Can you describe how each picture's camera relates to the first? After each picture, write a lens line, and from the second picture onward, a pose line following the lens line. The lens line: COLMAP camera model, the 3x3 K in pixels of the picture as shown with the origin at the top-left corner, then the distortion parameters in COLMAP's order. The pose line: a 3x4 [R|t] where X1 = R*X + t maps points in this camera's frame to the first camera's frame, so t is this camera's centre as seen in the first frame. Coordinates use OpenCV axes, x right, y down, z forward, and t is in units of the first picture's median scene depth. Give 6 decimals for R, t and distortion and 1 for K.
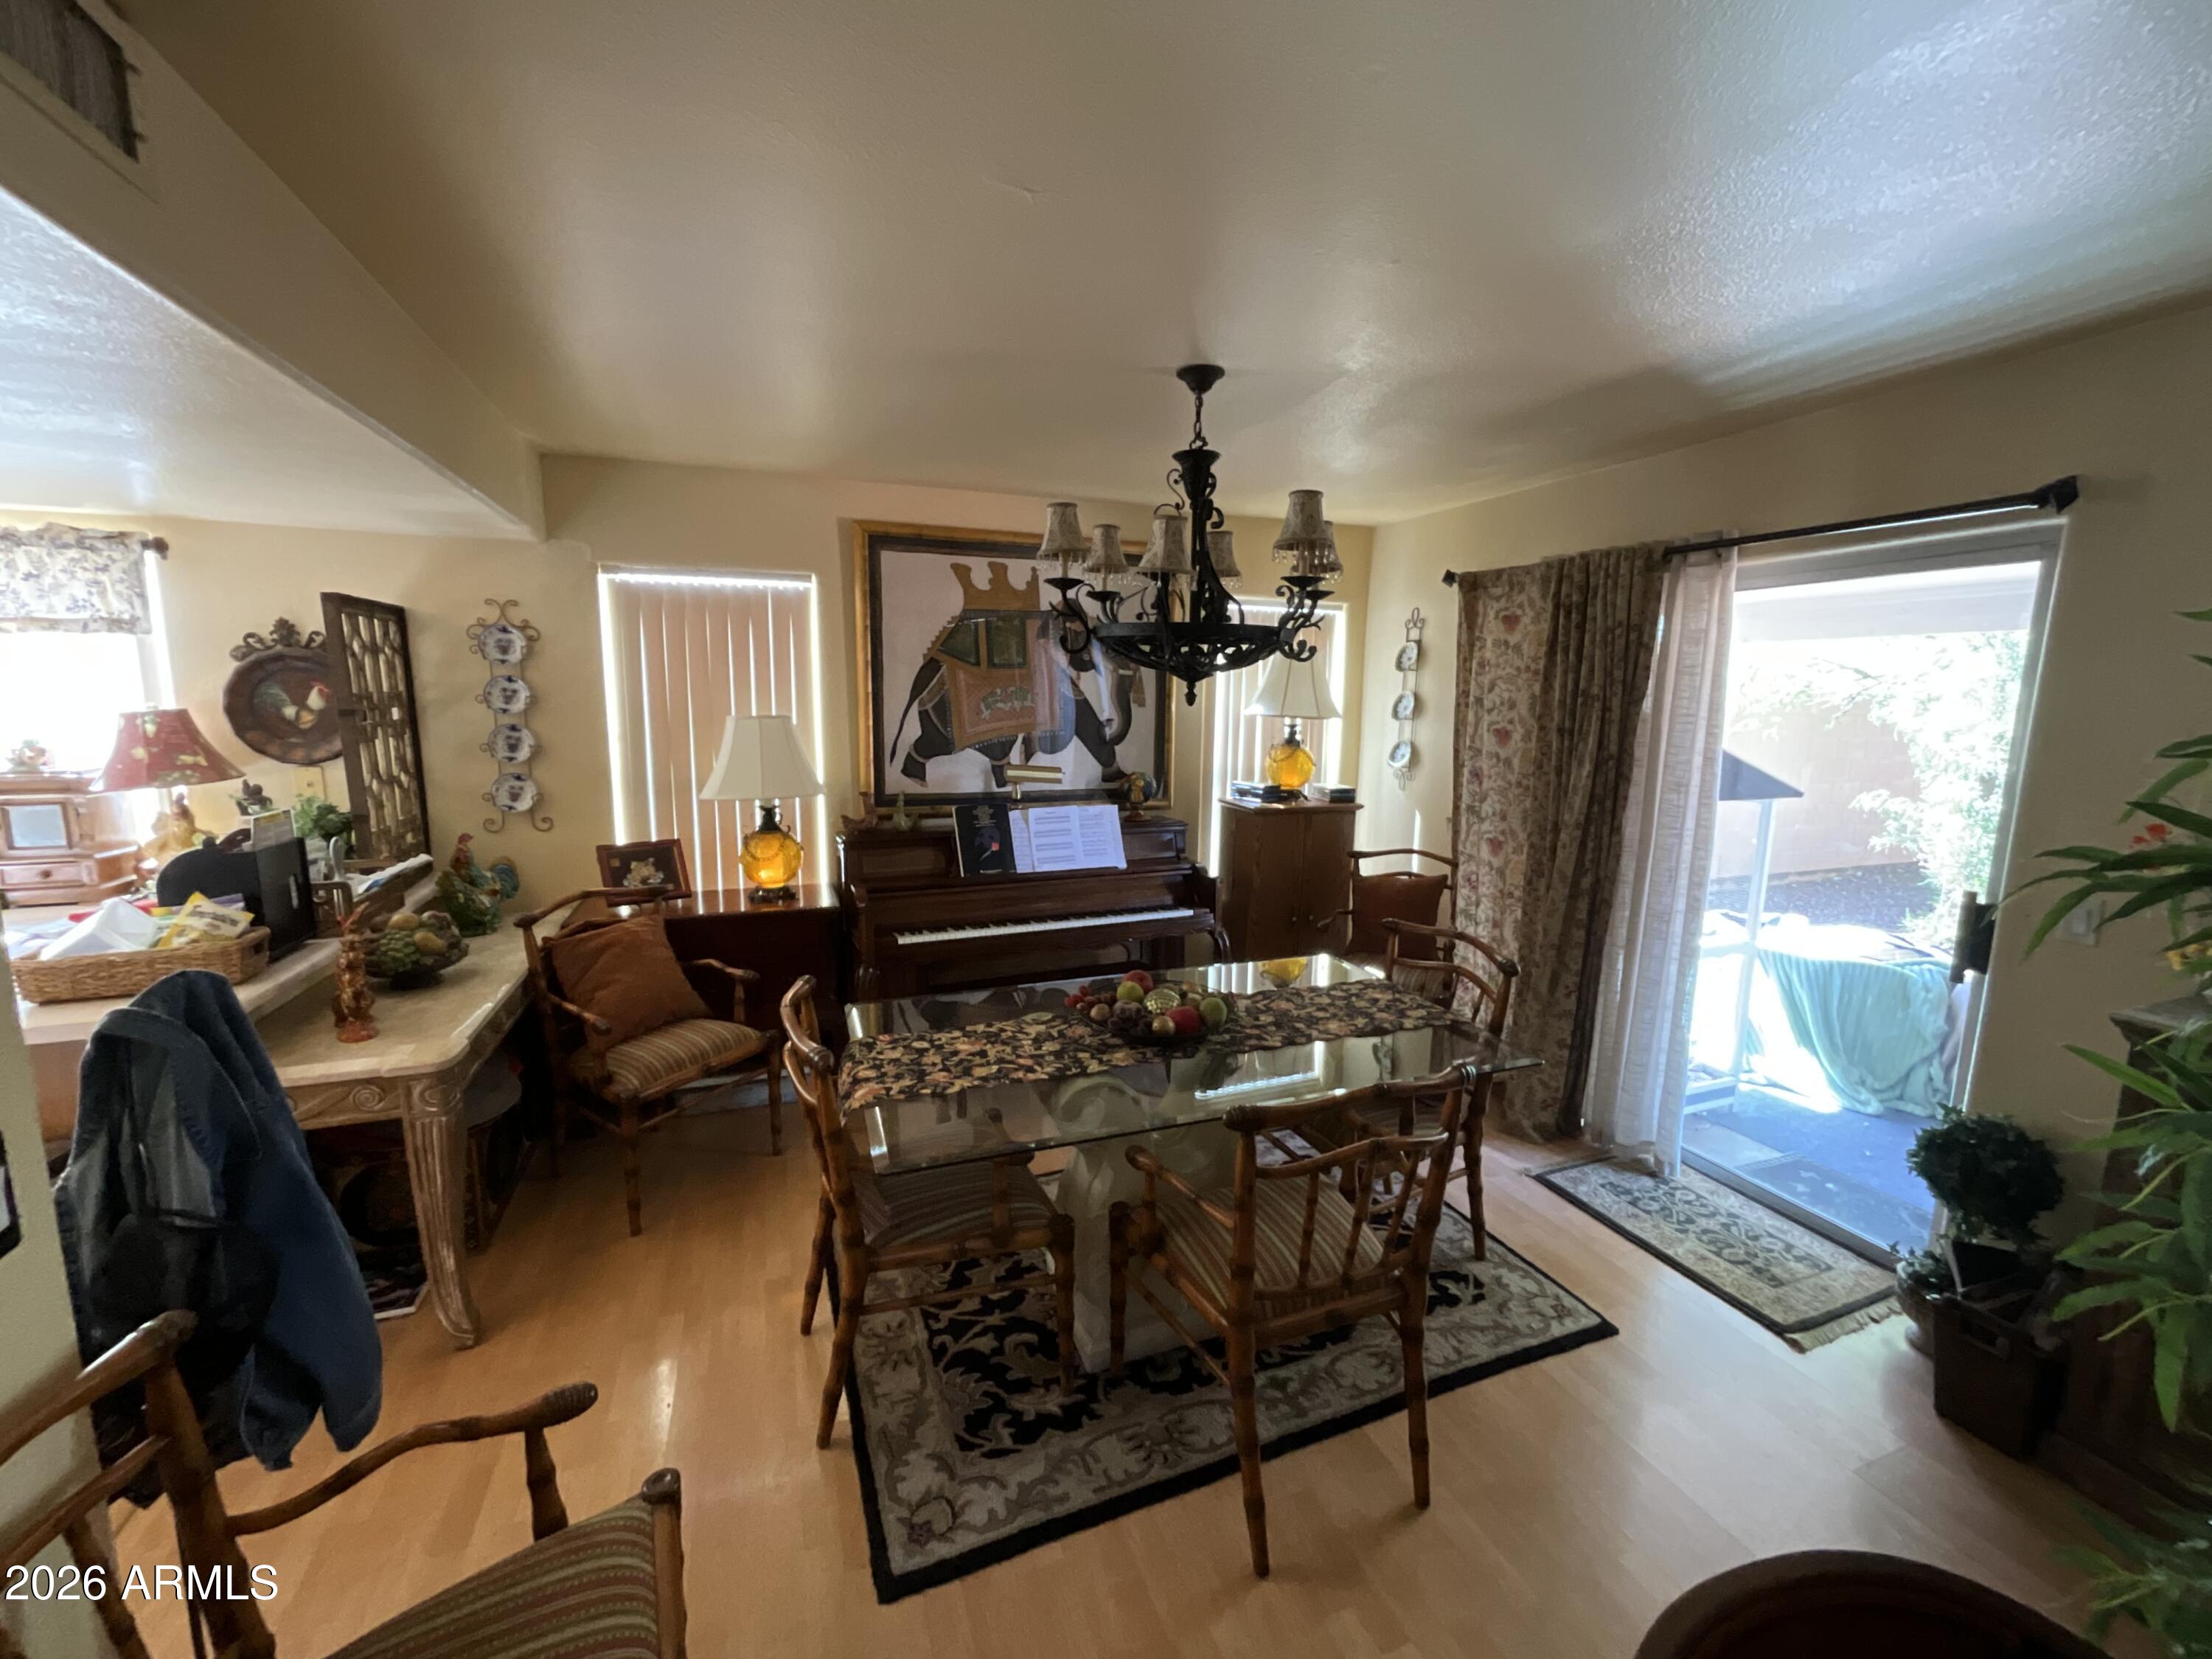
lens RADIAL K [[893.3, 0, 1107.5], [0, 893.3, 821.2], [0, 0, 1]] dist [-0.000242, -0.001076]
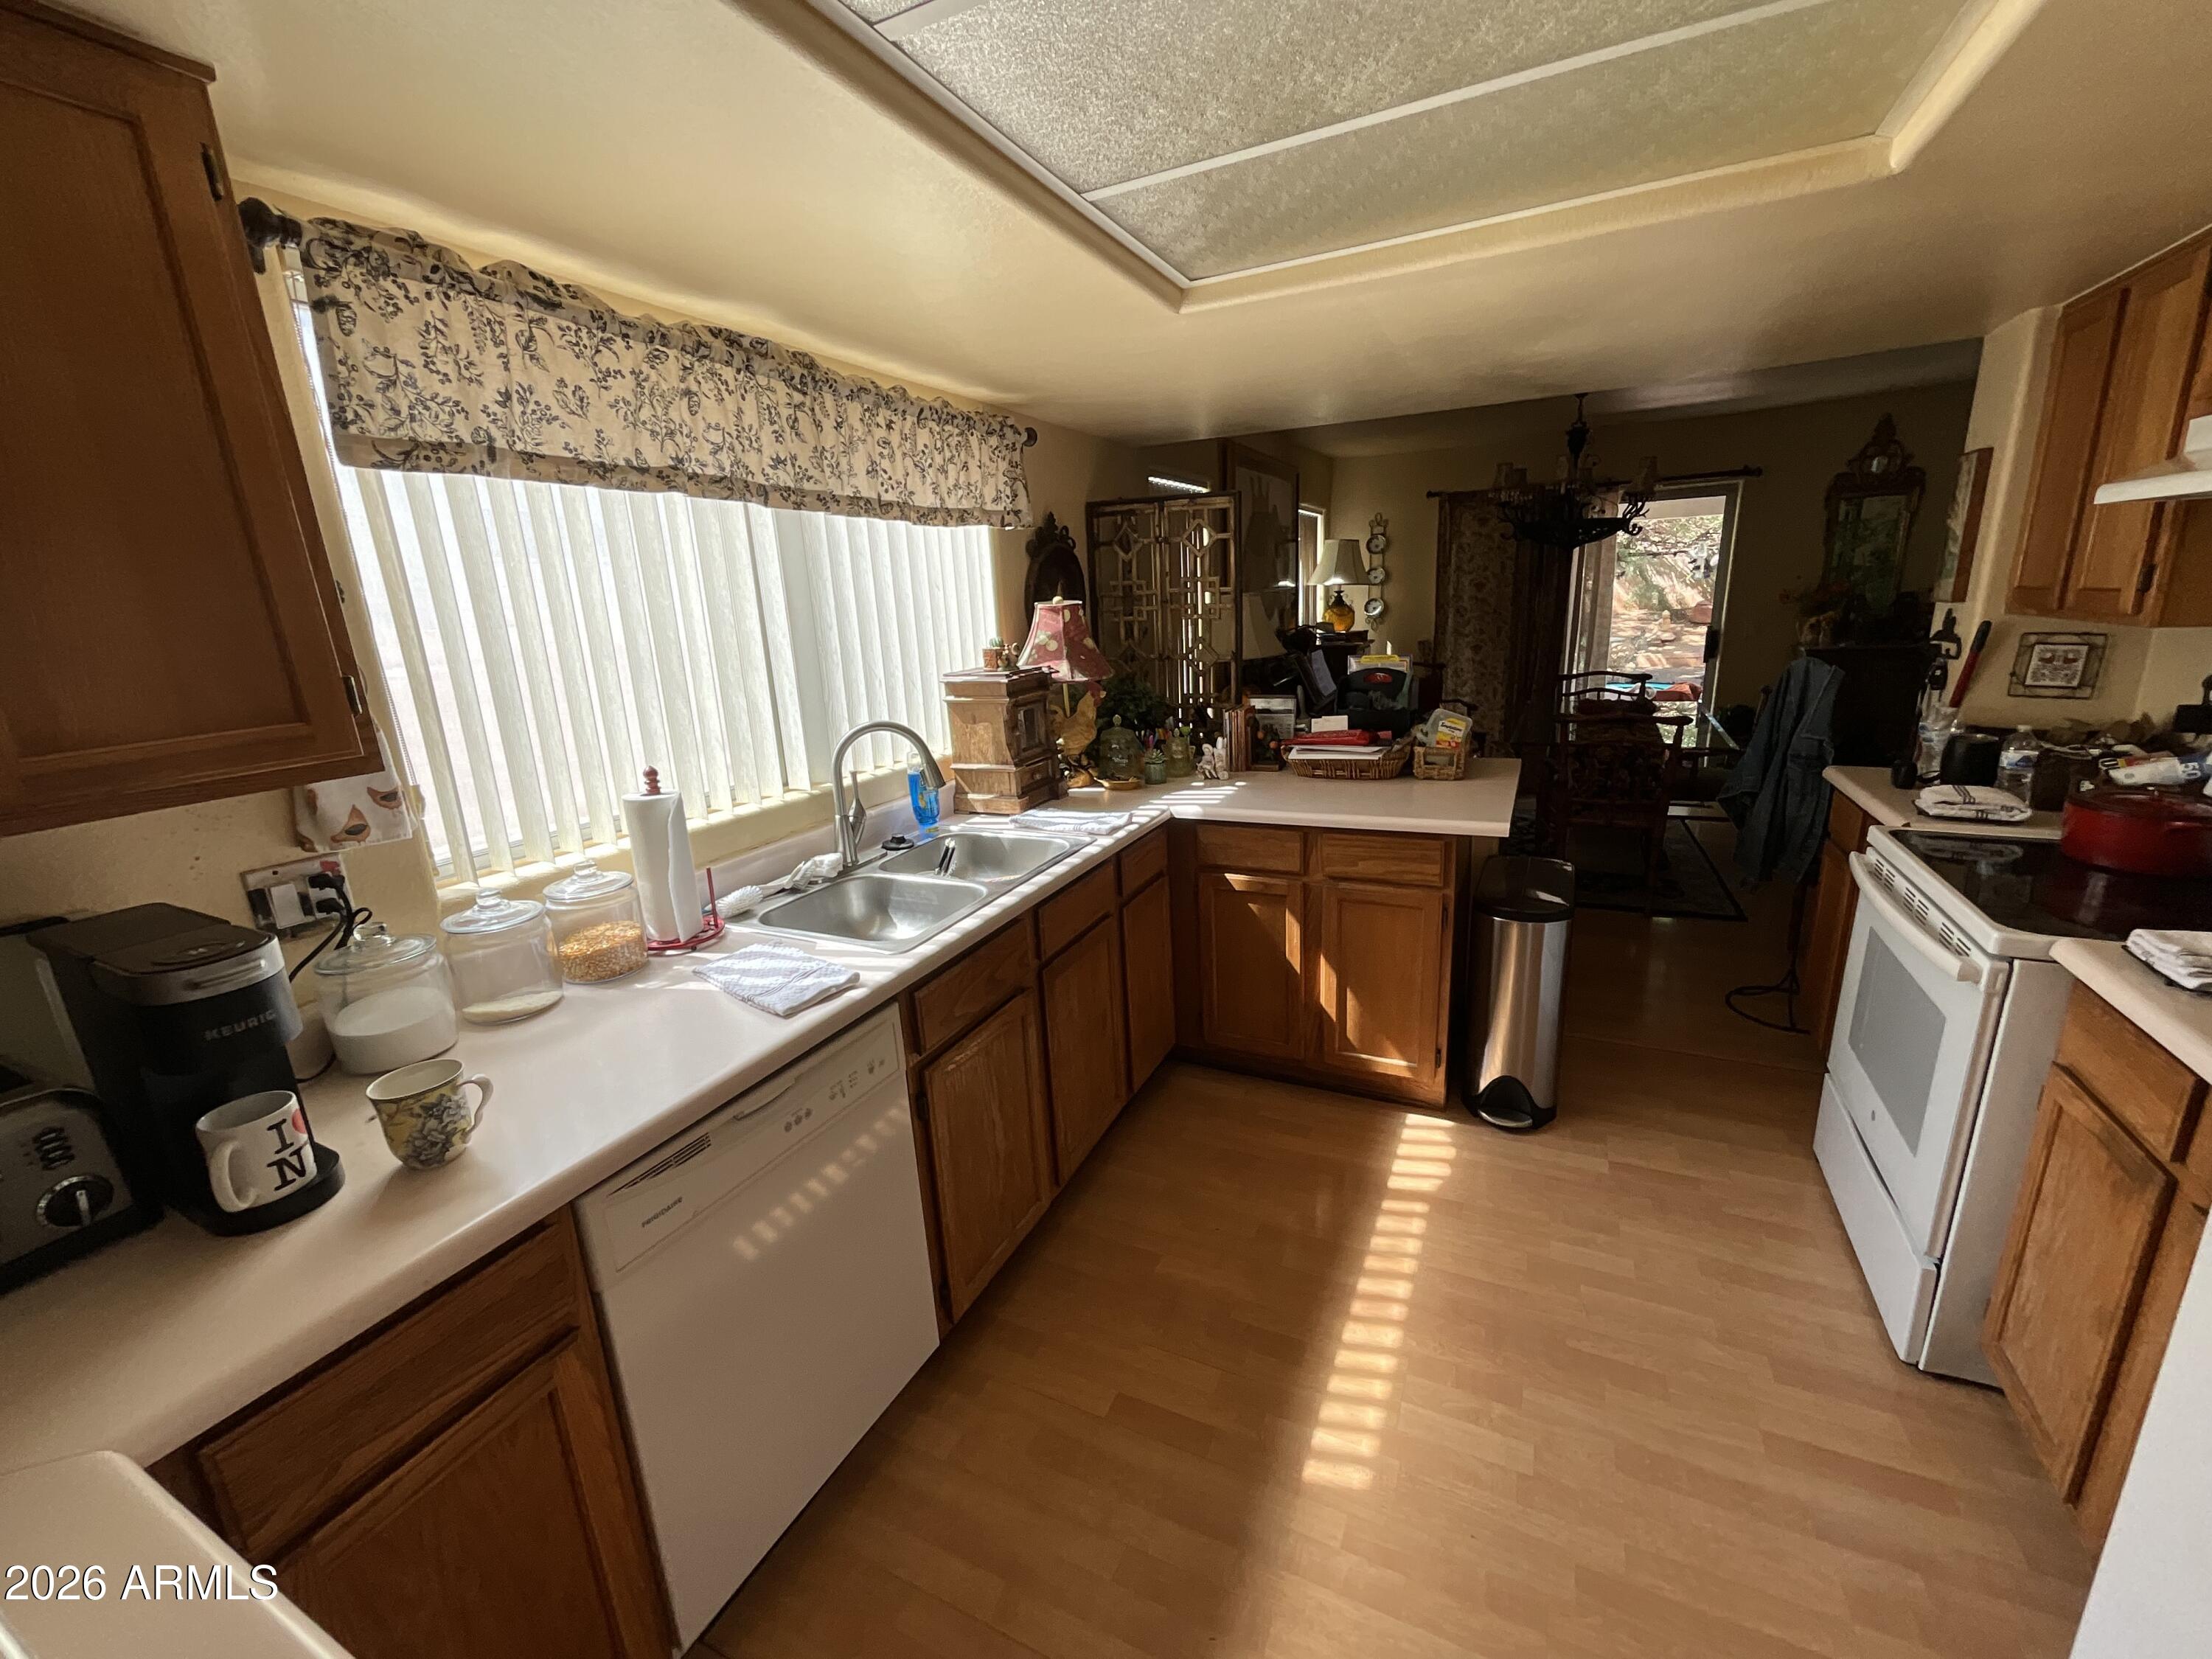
lens RADIAL K [[893.3, 0, 1113.6], [0, 893.3, 835.9], [0, 0, 1]] dist [-0.000242, -0.001076]
pose [[0.727534, -0.226380, 0.647647, -1.362505], [0.156955, 0.973878, 0.164096, -0.015891], [-0.667877, -0.017734, 0.744060, 0.136232]]
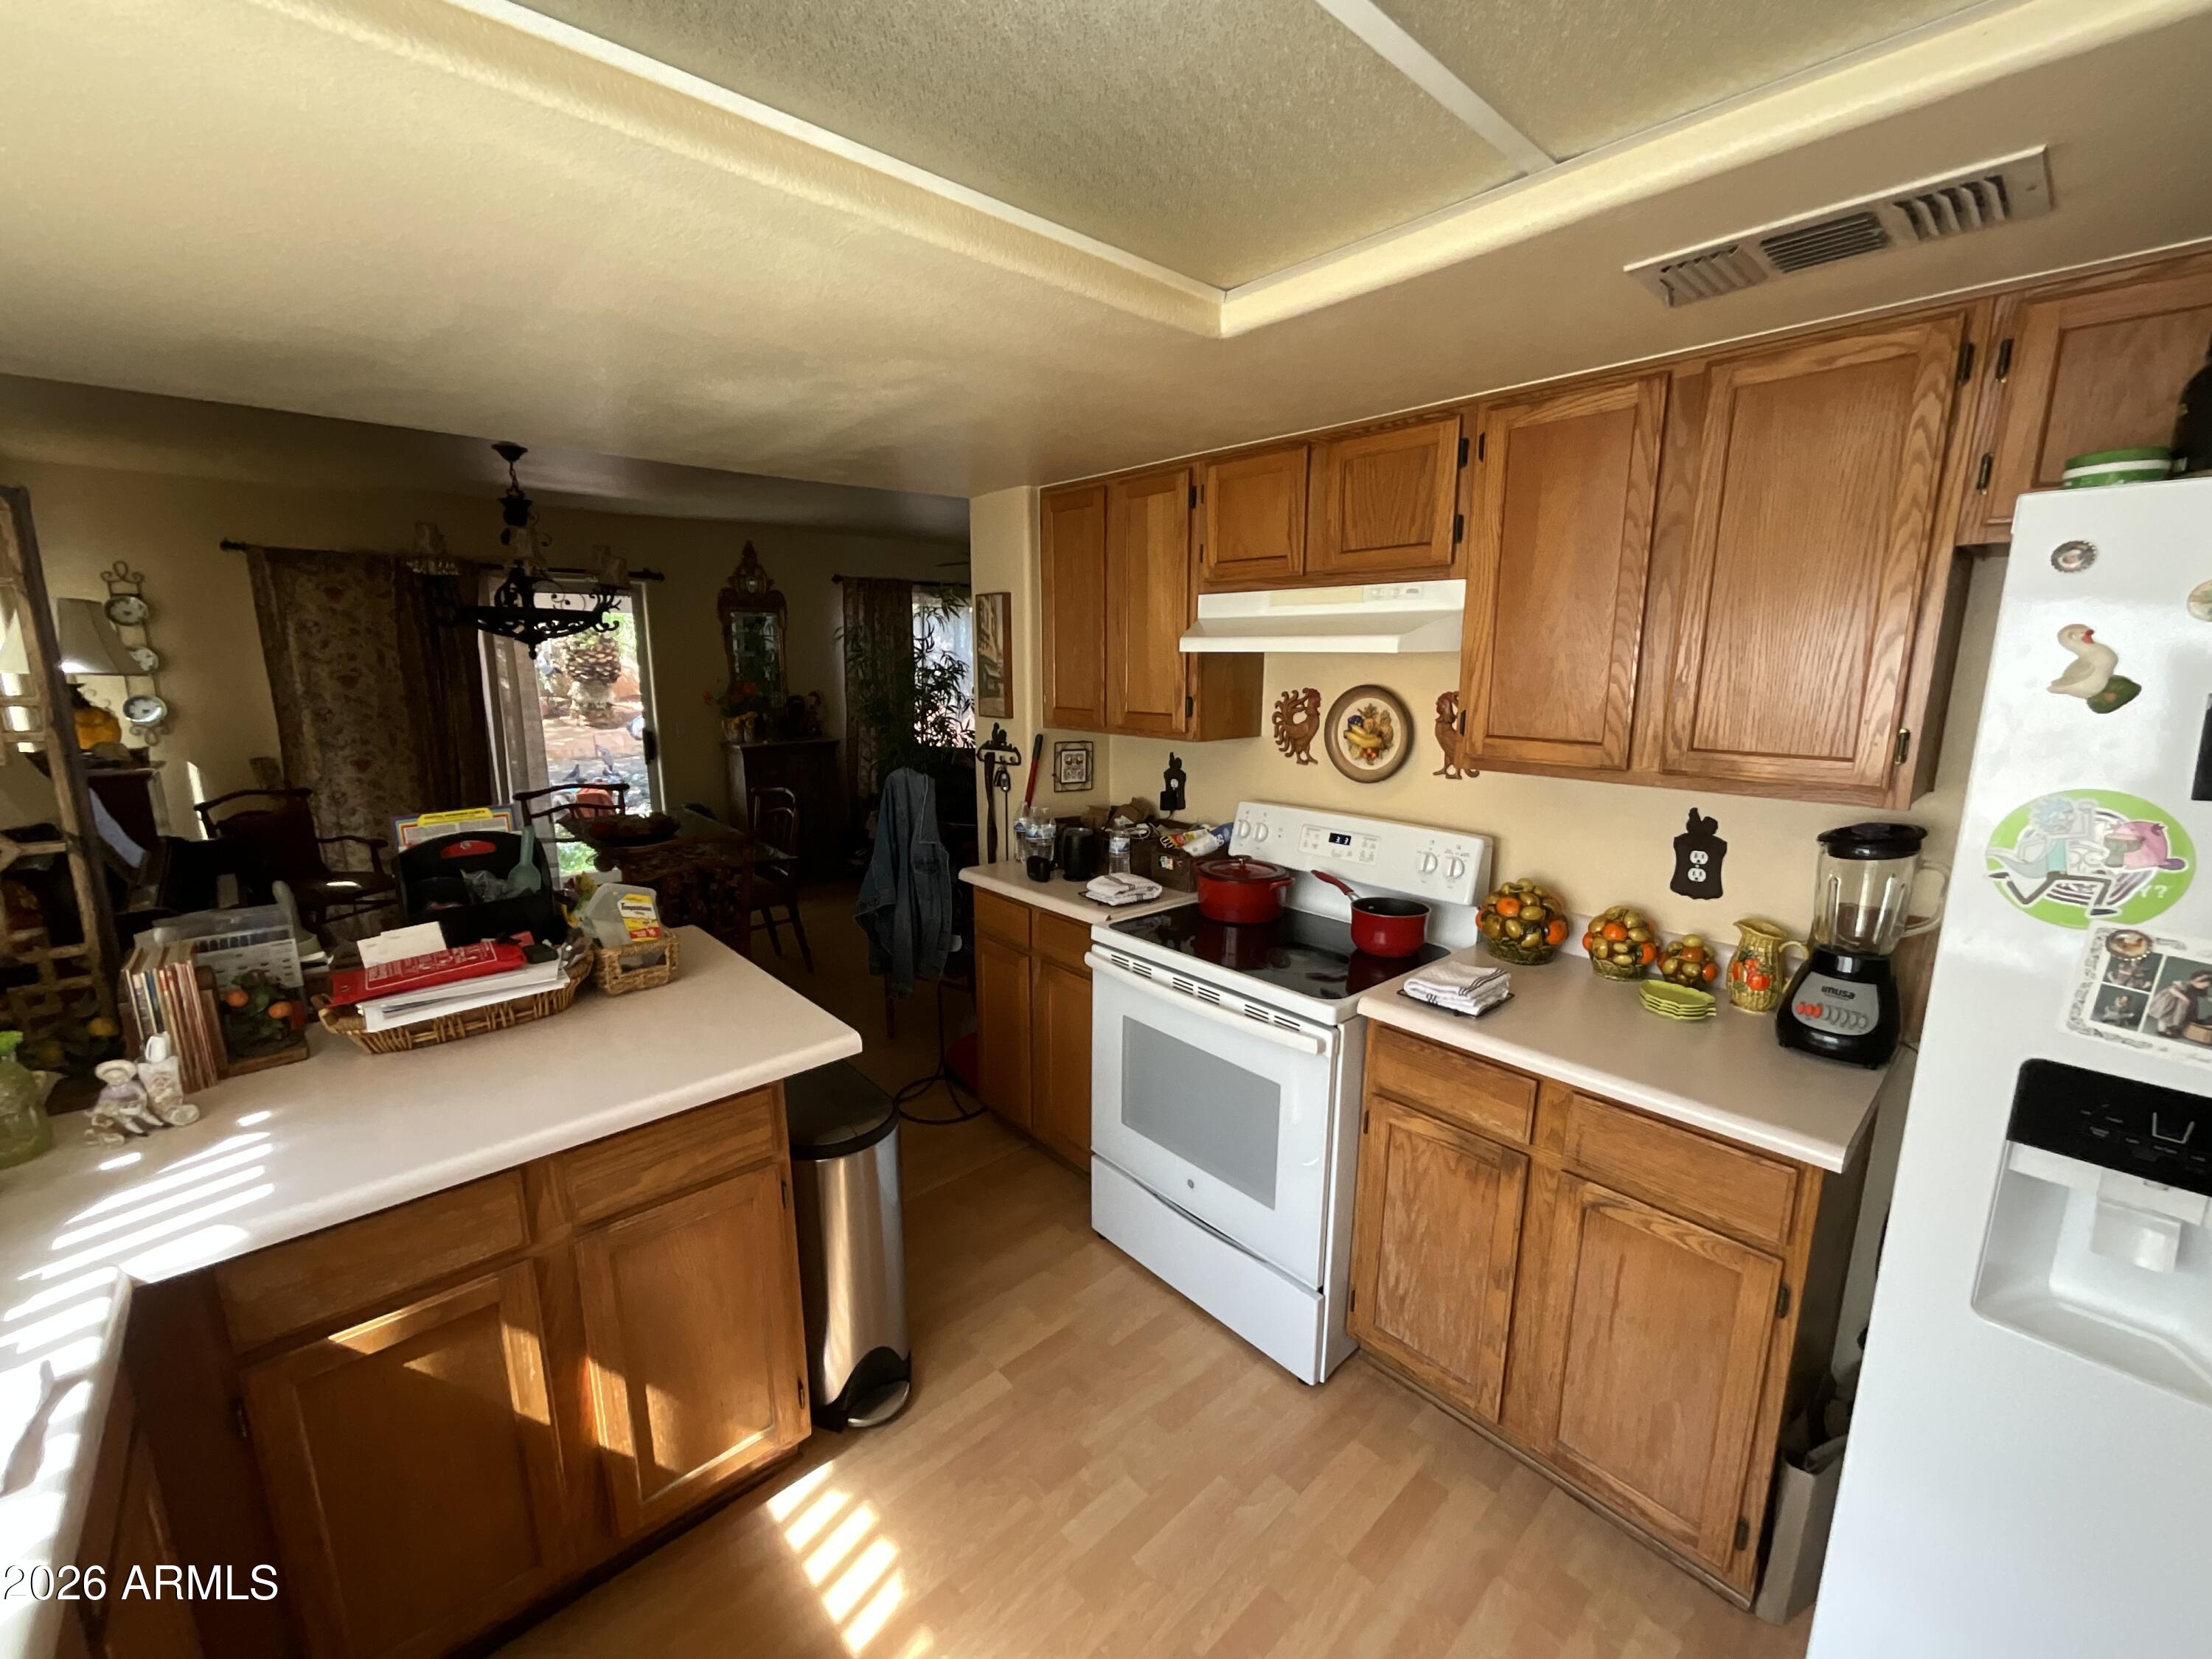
lens RADIAL K [[893.3, 0, 1109.6], [0, 893.3, 832.2], [0, 0, 1]] dist [-0.000242, -0.001076]
pose [[-0.365354, -0.196980, 0.909789, -1.190401], [0.126890, 0.957693, 0.258308, -0.078063], [-0.922180, 0.209817, -0.324903, 0.430331]]
